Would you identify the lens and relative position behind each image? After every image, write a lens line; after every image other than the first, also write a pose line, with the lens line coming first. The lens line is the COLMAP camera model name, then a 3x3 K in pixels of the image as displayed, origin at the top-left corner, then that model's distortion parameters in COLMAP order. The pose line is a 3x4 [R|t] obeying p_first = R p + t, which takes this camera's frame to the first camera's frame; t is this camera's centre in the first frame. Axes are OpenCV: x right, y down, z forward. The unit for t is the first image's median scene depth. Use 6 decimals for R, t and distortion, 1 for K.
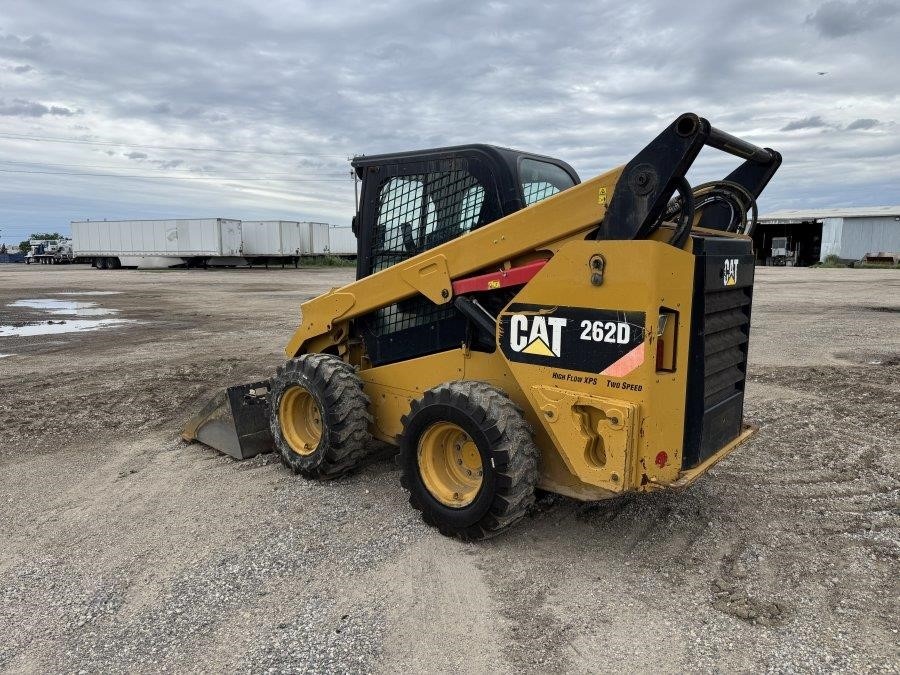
lens RADIAL K [[632.9, 0, 446.8], [0, 632.9, 333.2], [0, 0, 1]] dist [0.049691, -0.061792]
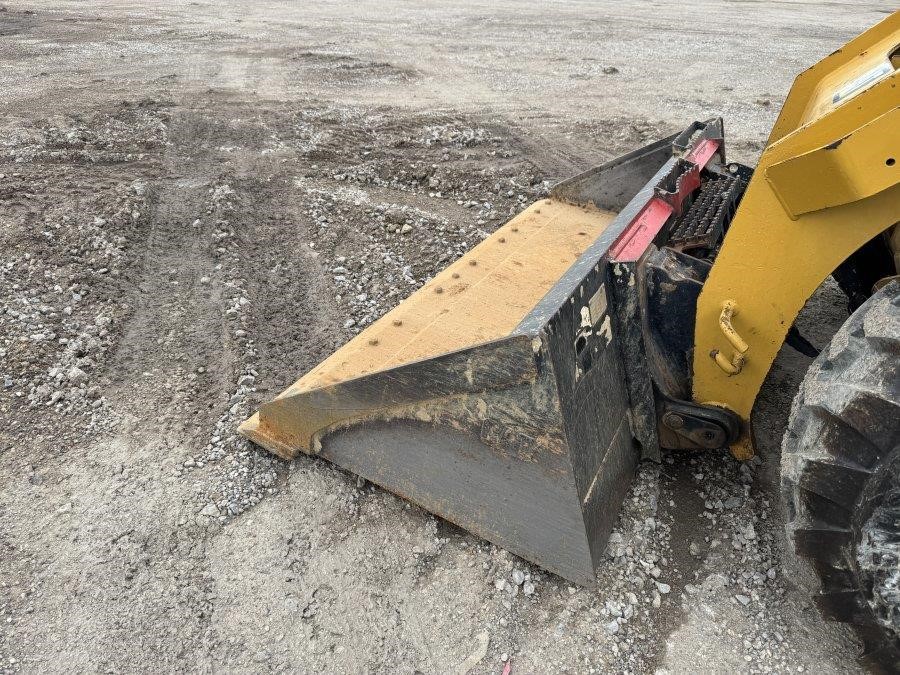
lens RADIAL K [[632.9, 0, 446.8], [0, 632.9, 333.2], [0, 0, 1]] dist [0.049691, -0.061792]
pose [[0.977451, -0.060120, 0.202424, -0.596413], [-0.025891, 0.917260, 0.397446, 0.004322], [-0.209570, -0.393725, 0.895020, 1.153170]]
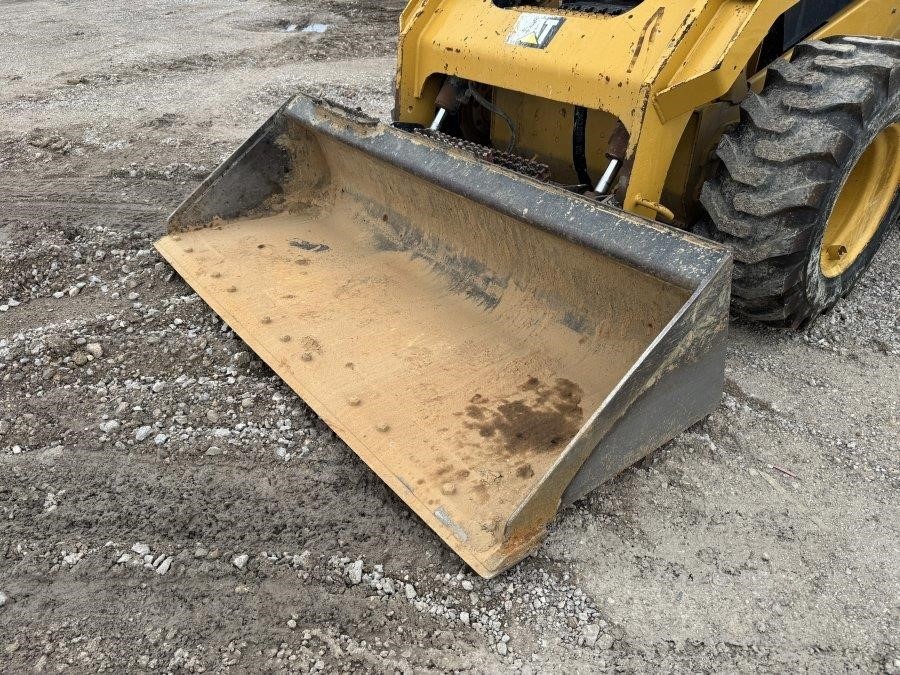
lens RADIAL K [[629.5, 0, 446.8], [0, 629.5, 340.0], [0, 0, 1]] dist [0.079740, -0.114587]
pose [[0.190561, -0.531267, 0.825495, -0.890661], [0.130625, 0.847149, 0.515049, -0.059264], [-0.972946, 0.009682, 0.230830, 1.498599]]
